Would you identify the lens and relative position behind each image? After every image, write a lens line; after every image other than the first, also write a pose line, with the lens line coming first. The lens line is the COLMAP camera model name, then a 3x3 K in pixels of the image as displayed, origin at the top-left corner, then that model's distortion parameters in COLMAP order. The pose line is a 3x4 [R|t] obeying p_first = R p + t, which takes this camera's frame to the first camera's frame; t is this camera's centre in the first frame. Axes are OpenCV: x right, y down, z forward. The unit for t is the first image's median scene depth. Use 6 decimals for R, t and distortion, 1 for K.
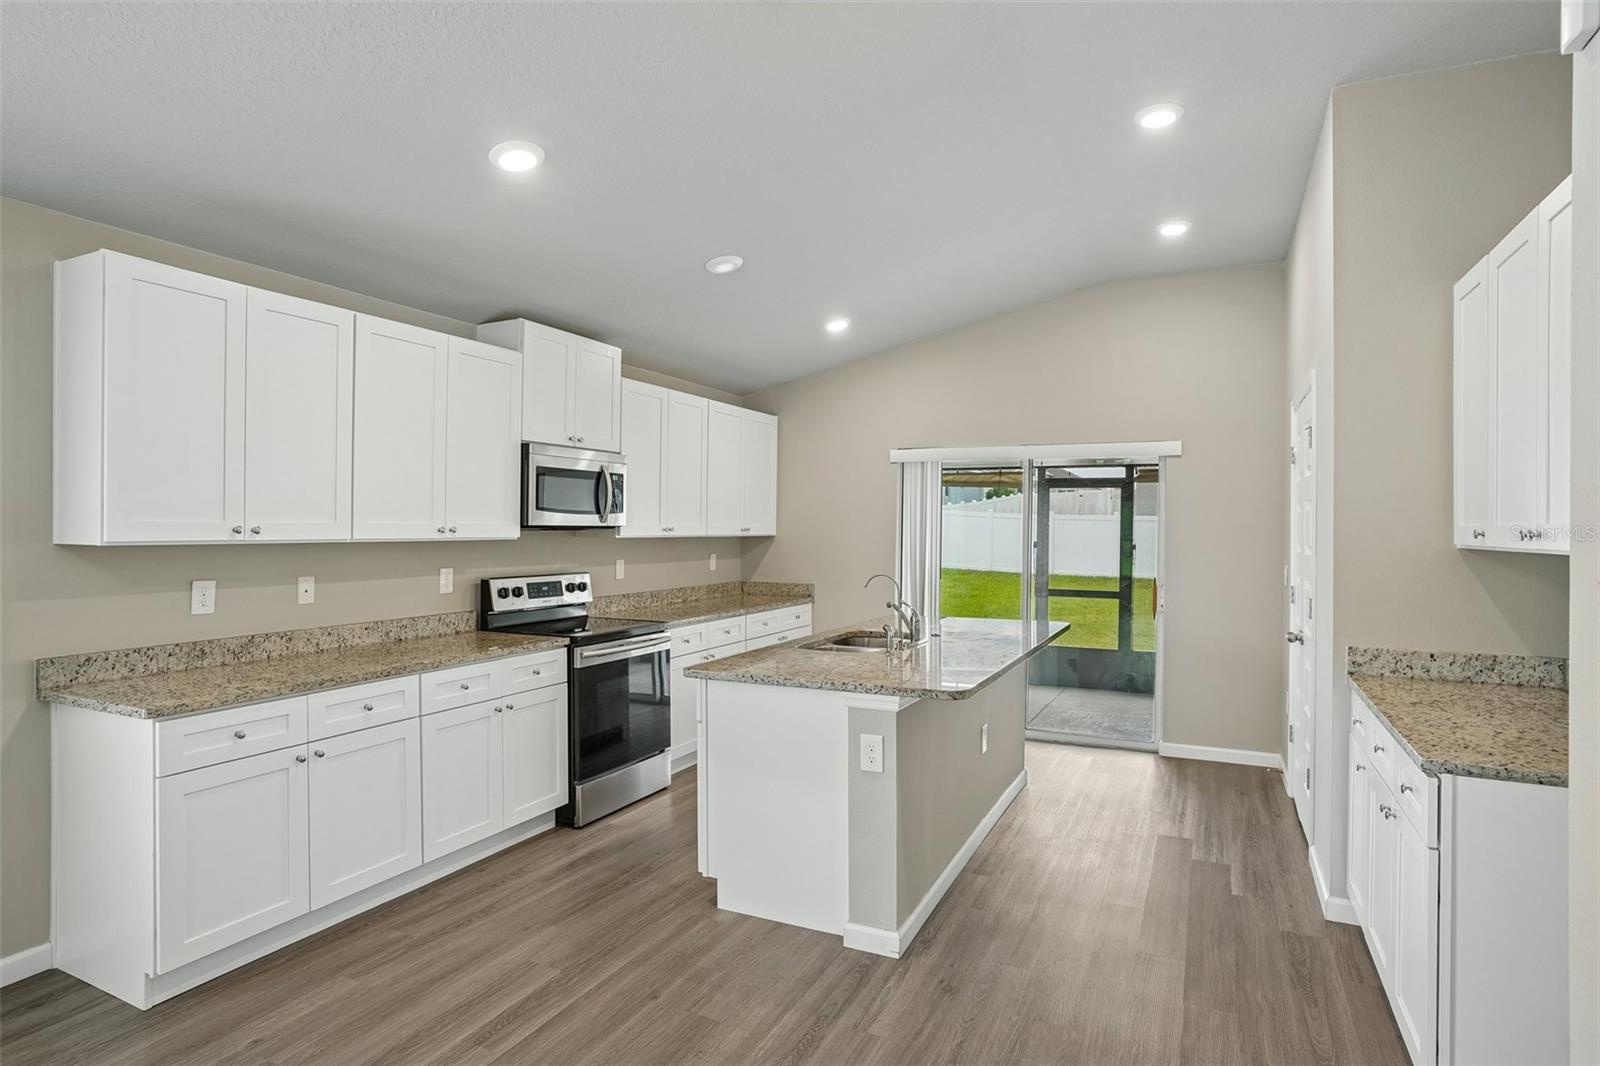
lens RADIAL K [[860.4, 0, 786.1], [0, 860.4, 520.4], [0, 0, 1]] dist [-0.029177, 0.004749]
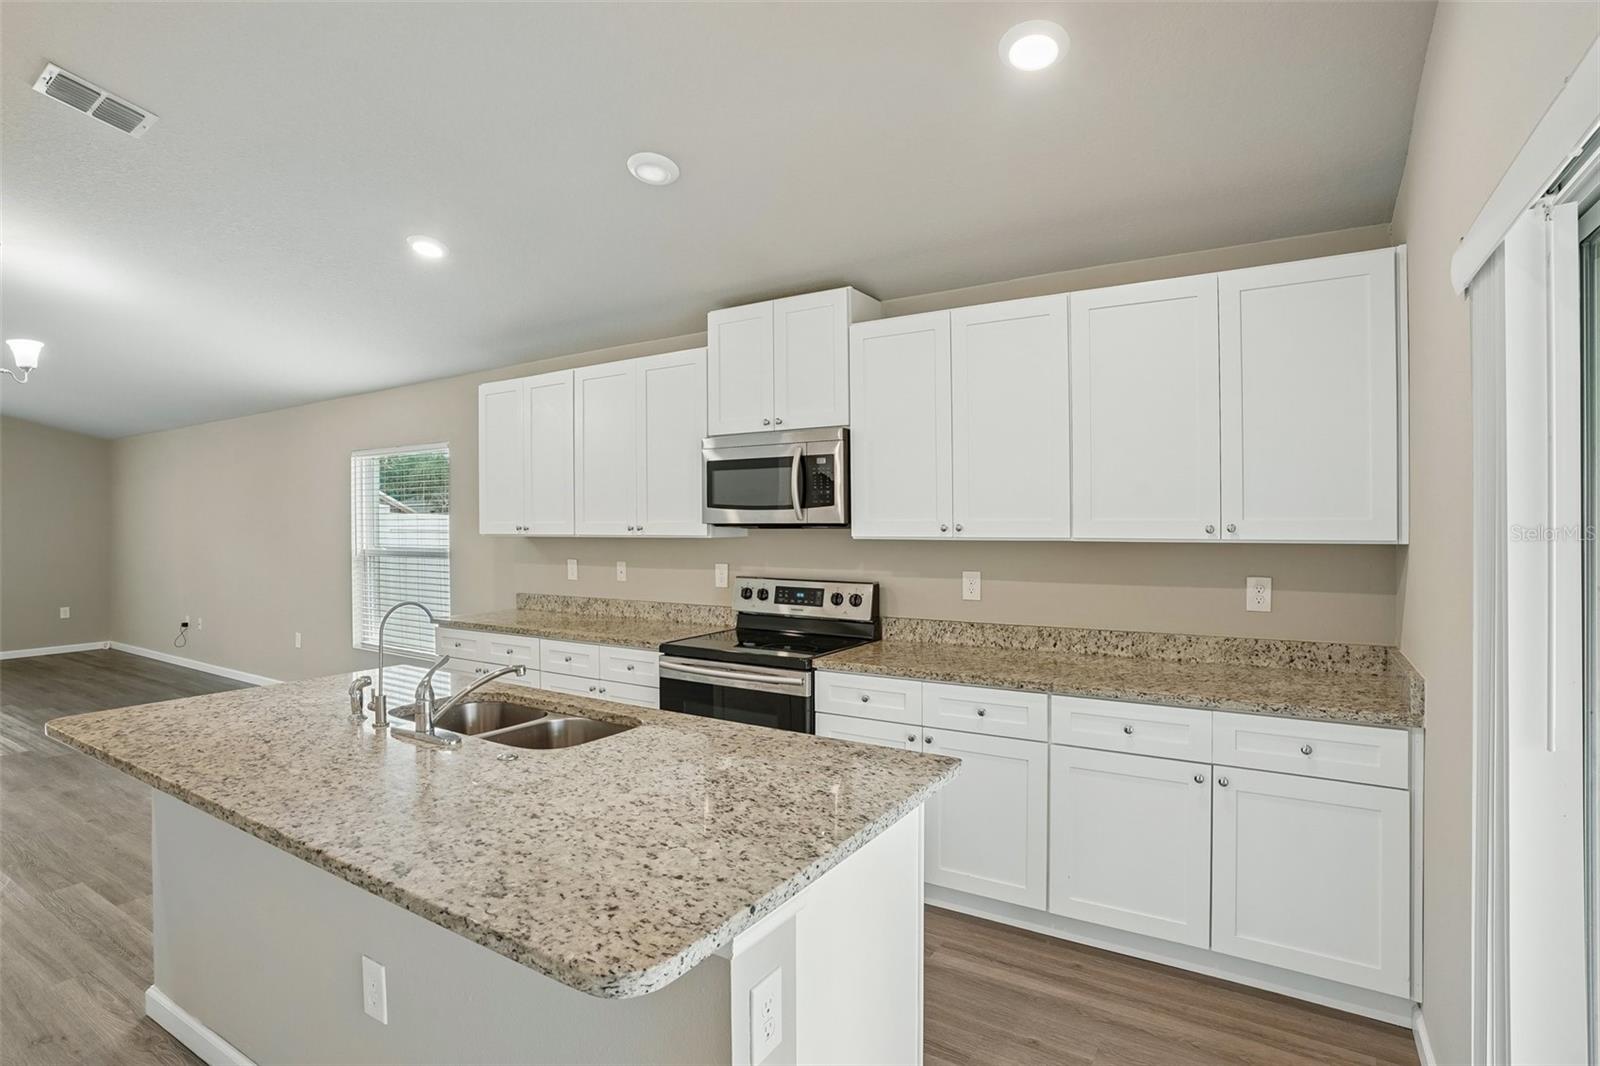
lens RADIAL K [[806.5, 0, 794.3], [0, 806.5, 522.2], [0, 0, 1]] dist [-0.029223, 0.008382]
pose [[-0.098158, -0.005581, -0.995155, 0.539059], [0.010953, 0.999918, -0.006689, 0.010070], [0.995111, -0.011556, -0.098089, 1.068746]]
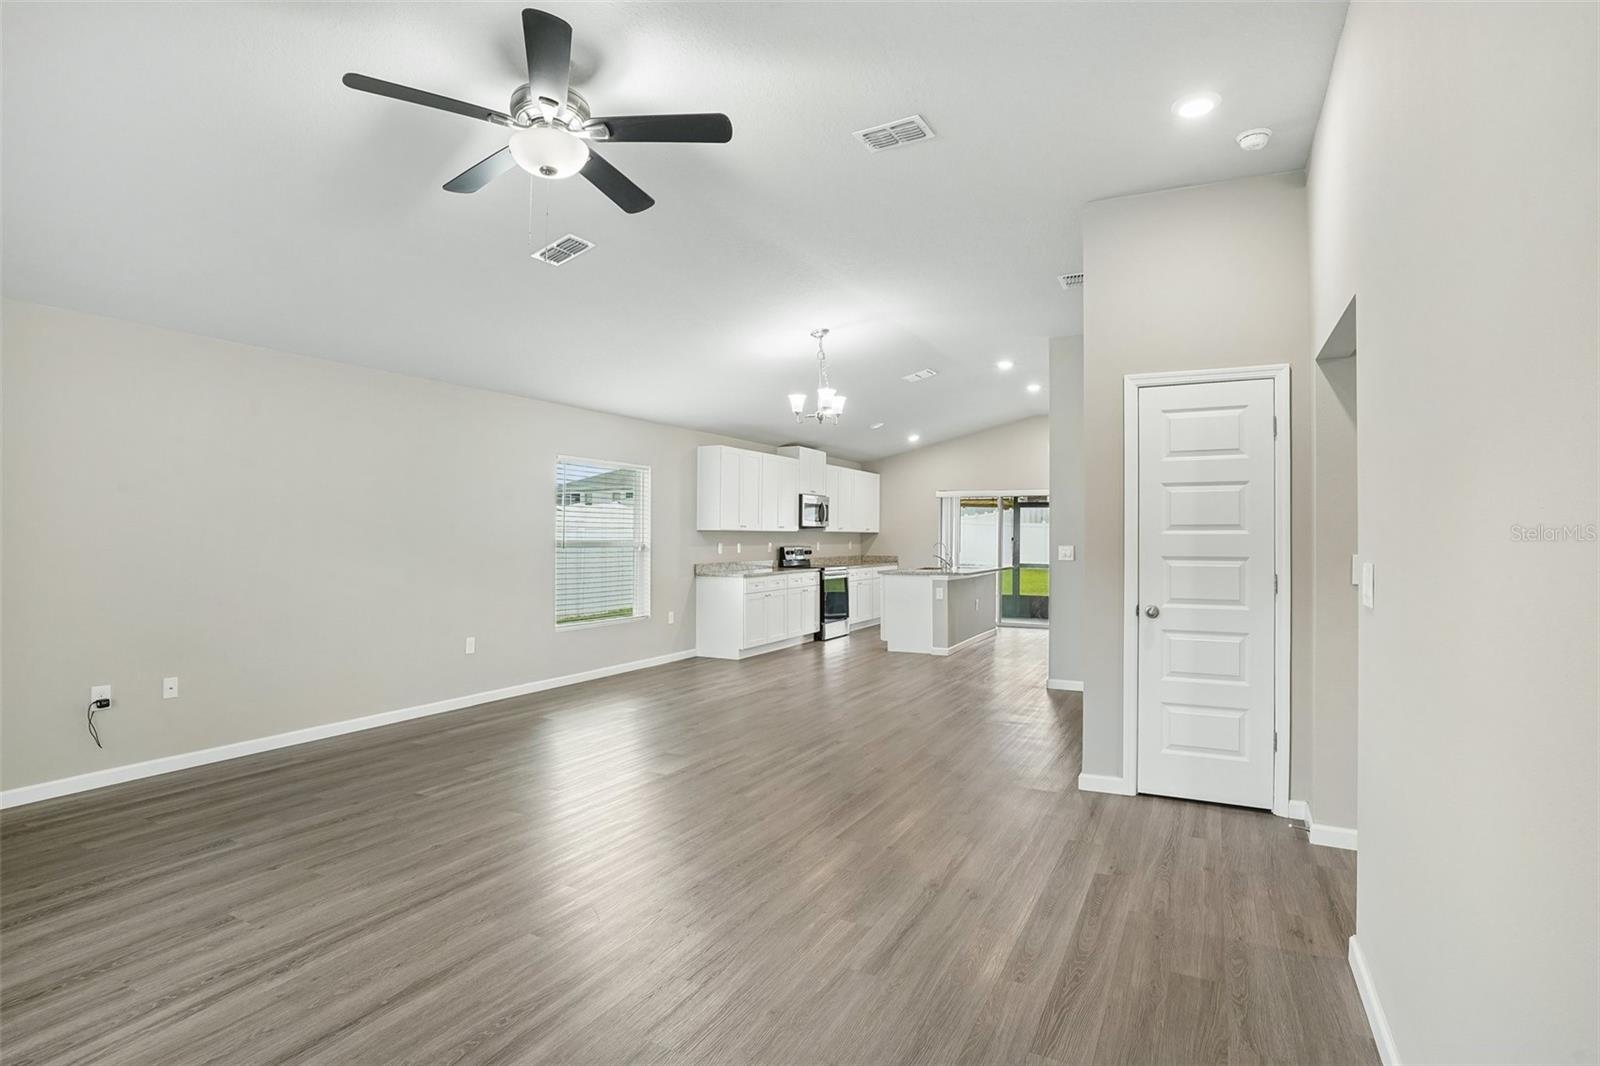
lens RADIAL K [[806.5, 0, 805.3], [0, 806.5, 521.7], [0, 0, 1]] dist [-0.029223, 0.008382]
pose [[0.999953, 0.000952, -0.009669, -0.239133], [-0.001044, 0.999953, -0.009594, 0.014674], [0.009660, 0.009604, 0.999907, -1.296351]]
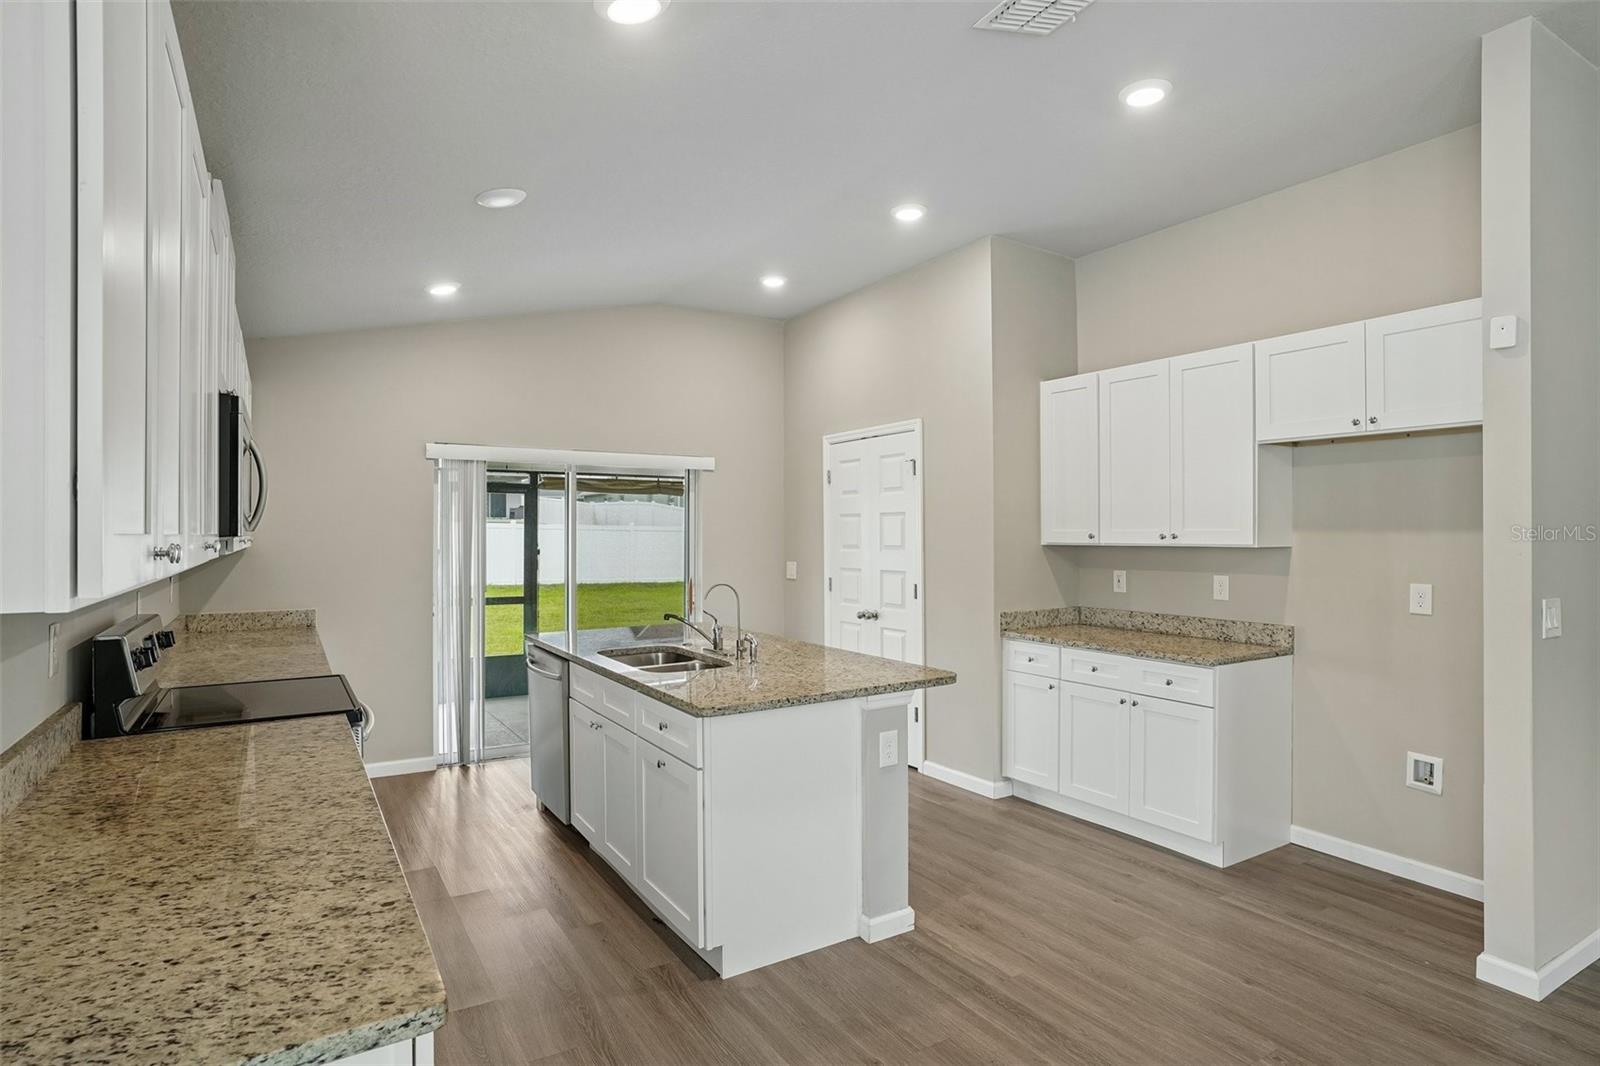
lens RADIAL K [[860.4, 0, 795.2], [0, 860.4, 526.4], [0, 0, 1]] dist [-0.029177, 0.004749]
pose [[0.530622, -0.000761, 0.847608, -0.529210], [-0.000897, 0.999999, 0.001459, -0.002730], [-0.847608, -0.001535, 0.530620, 0.330343]]
